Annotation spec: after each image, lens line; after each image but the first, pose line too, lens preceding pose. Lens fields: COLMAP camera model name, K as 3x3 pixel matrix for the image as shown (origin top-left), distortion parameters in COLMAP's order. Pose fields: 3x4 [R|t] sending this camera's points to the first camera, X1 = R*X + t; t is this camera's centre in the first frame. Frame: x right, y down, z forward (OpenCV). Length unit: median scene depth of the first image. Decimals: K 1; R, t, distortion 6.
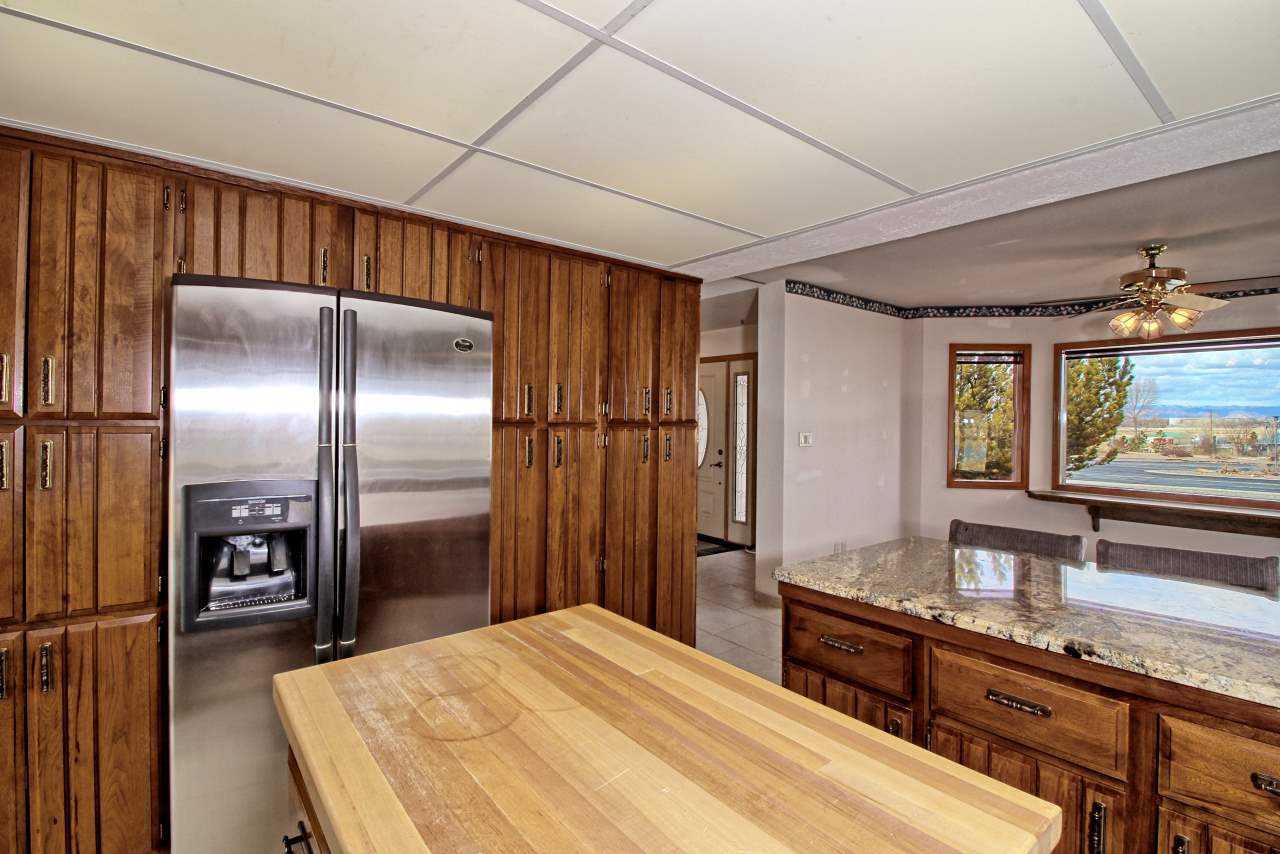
lens RADIAL K [[587.2, 0, 634.5], [0, 587.2, 421.7], [0, 0, 1]] dist [-0.013511, -0.000952]
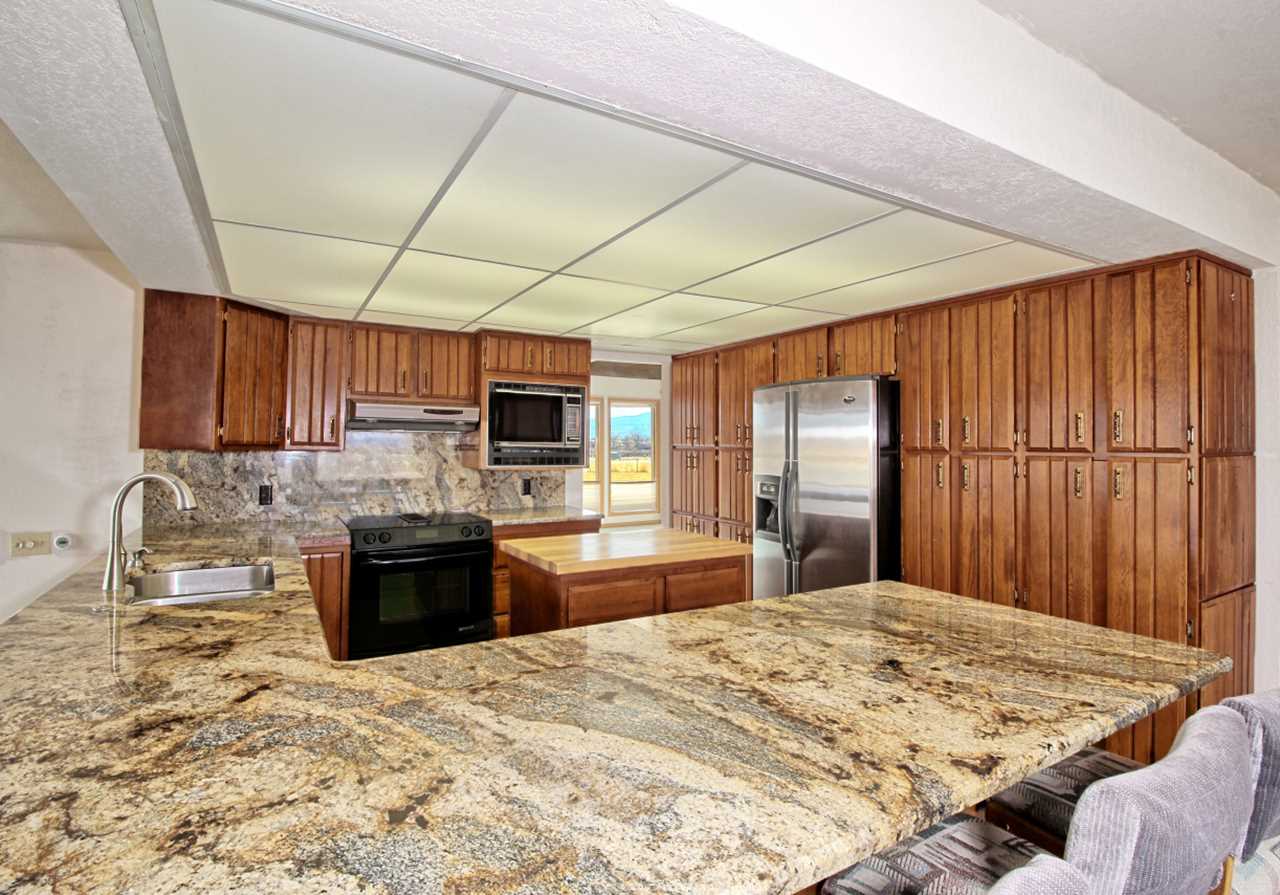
lens RADIAL K [[626.6, 0, 628.5], [0, 626.6, 441.5], [0, 0, 1]] dist [-0.004560, -0.000461]
pose [[-0.140306, -0.012401, -0.990031, 1.822370], [-0.011866, 0.999871, -0.010843, 0.007787], [0.990037, 0.010226, -0.140435, 0.827351]]
